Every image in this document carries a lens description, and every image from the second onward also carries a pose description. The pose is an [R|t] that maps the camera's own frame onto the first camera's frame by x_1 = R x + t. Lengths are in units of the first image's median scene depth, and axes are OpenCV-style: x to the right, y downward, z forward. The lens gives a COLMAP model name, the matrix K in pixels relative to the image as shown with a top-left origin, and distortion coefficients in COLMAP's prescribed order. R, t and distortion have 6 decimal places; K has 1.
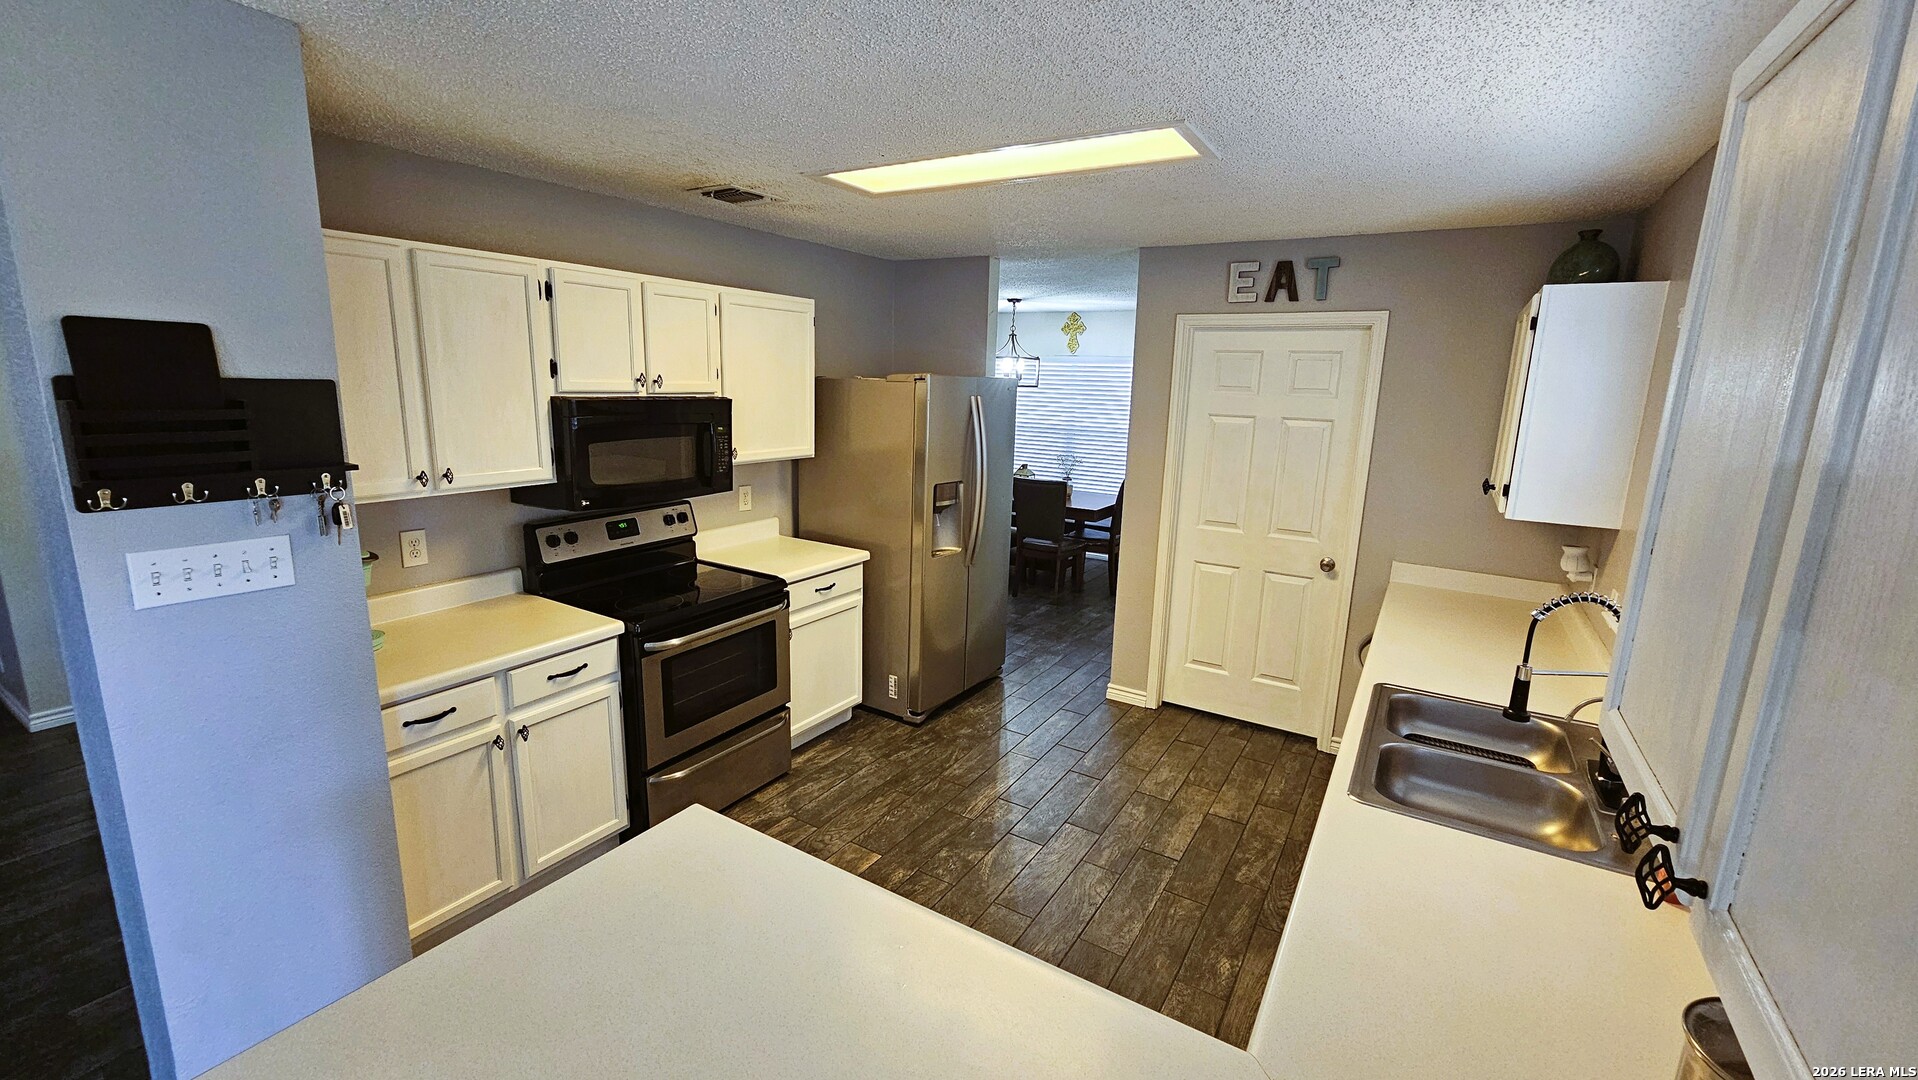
lens RADIAL K [[786.1, 0, 947.2], [0, 786.1, 535.6], [0, 0, 1]] dist [-0.001348, -0.000026]
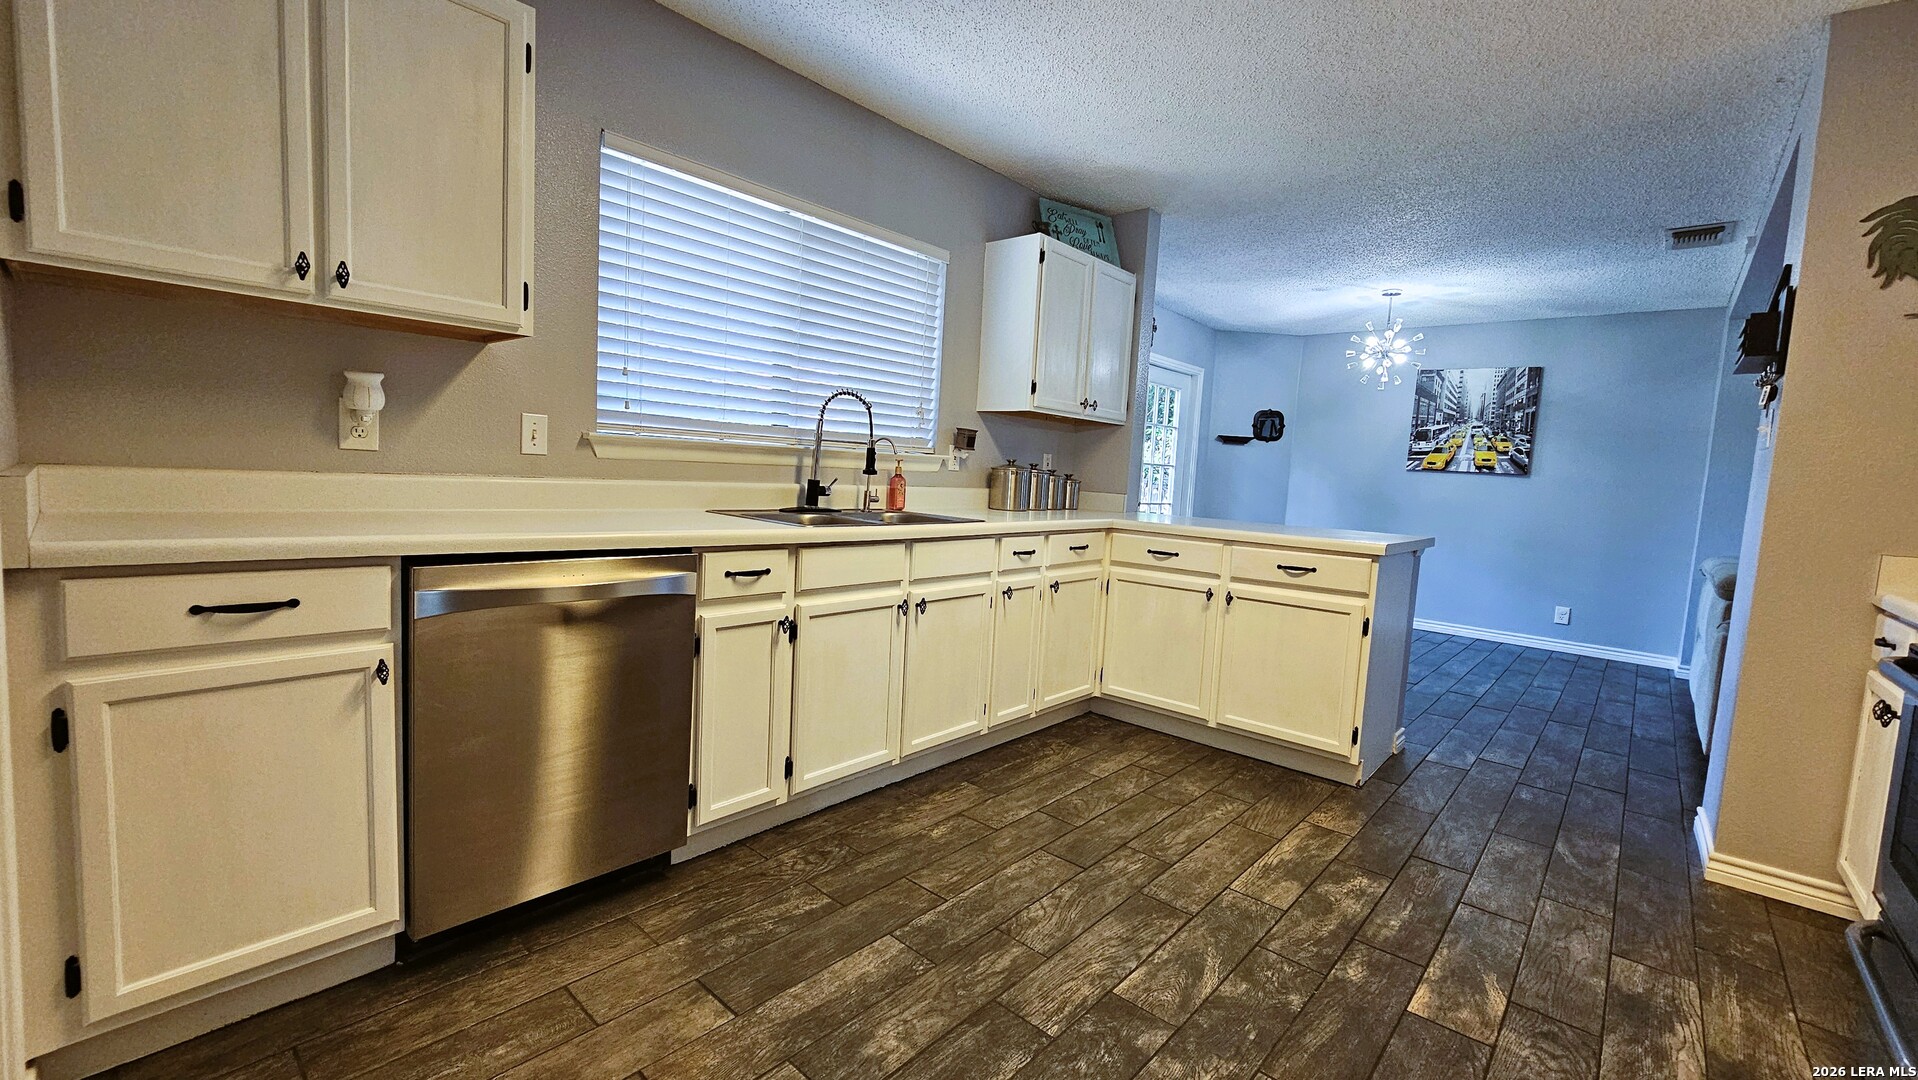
lens RADIAL K [[786.1, 0, 947.2], [0, 786.1, 535.6], [0, 0, 1]] dist [-0.001348, -0.000026]
pose [[-0.981123, -0.098447, 0.166453, 0.162272], [-0.047441, 0.956950, 0.286350, -0.057569], [-0.187478, 0.273048, -0.943555, 1.348126]]
